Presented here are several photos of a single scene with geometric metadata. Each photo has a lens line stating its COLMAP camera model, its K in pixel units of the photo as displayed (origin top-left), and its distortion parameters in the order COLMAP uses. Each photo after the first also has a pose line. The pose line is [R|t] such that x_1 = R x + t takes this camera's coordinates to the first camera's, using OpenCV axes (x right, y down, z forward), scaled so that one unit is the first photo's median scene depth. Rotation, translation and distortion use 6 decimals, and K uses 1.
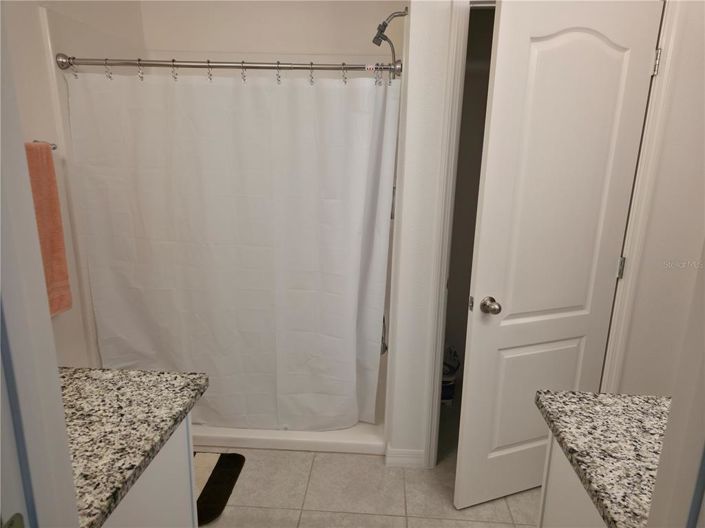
lens RADIAL K [[459.2, 0, 353.0], [0, 459.2, 263.8], [0, 0, 1]] dist [0.056960, -0.023727]
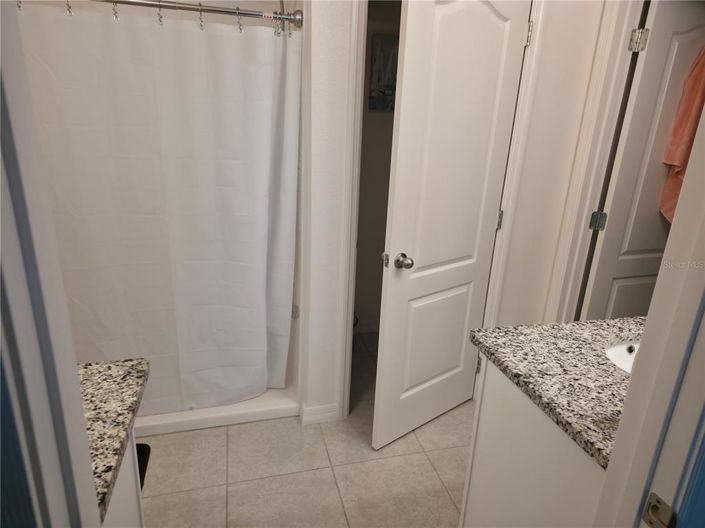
lens RADIAL K [[459.2, 0, 354.8], [0, 459.2, 268.9], [0, 0, 1]] dist [0.056960, -0.023727]
pose [[0.949262, -0.081242, 0.303812, -0.121818], [0.054909, 0.994033, 0.094248, 0.002411], [-0.309656, -0.072784, 0.948059, 0.023833]]
